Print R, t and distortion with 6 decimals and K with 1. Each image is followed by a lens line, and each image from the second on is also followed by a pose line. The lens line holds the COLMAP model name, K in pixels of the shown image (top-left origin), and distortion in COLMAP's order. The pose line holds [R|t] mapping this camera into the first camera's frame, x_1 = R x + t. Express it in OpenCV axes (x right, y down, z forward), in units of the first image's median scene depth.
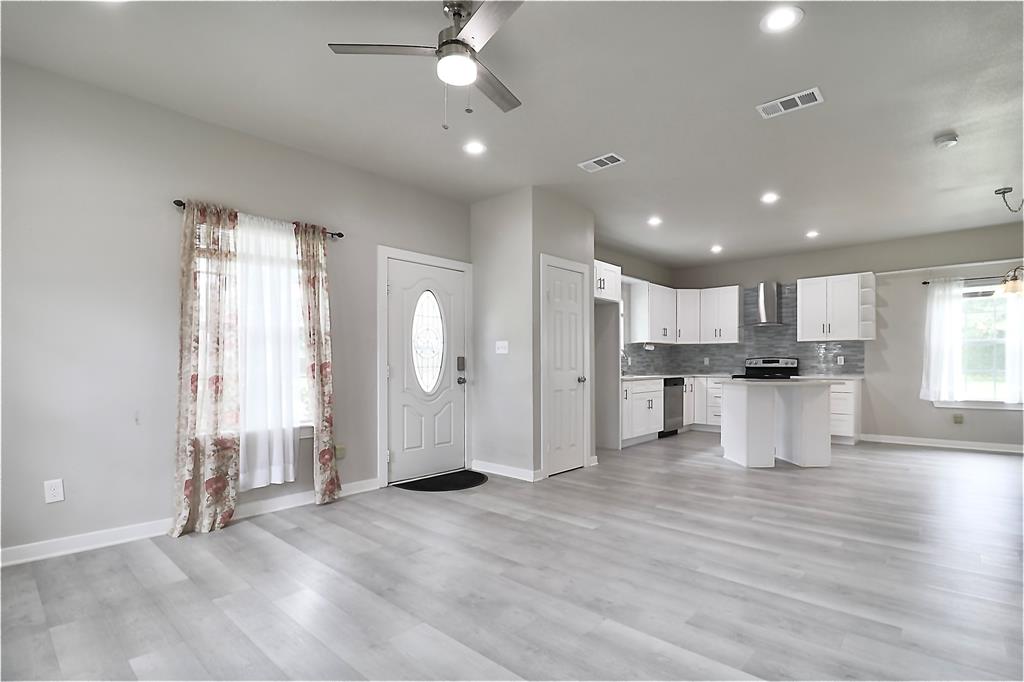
lens RADIAL K [[482.4, 0, 538.9], [0, 482.4, 369.4], [0, 0, 1]] dist [0.000232, -0.011558]
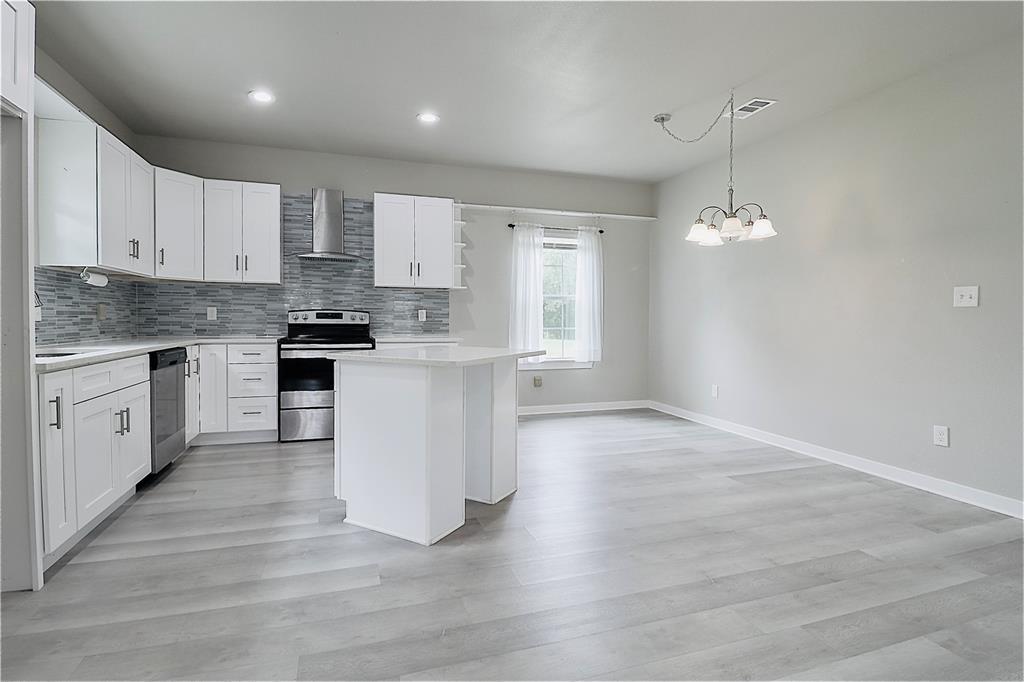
lens RADIAL K [[486.0, 0, 505.6], [0, 486.0, 333.2], [0, 0, 1]] dist [-0.001216, -0.013251]
pose [[0.518802, -0.019421, 0.854674, 0.054765], [0.002126, 0.999768, 0.021427, -0.006773], [-0.854892, -0.009300, 0.518723, 0.504303]]
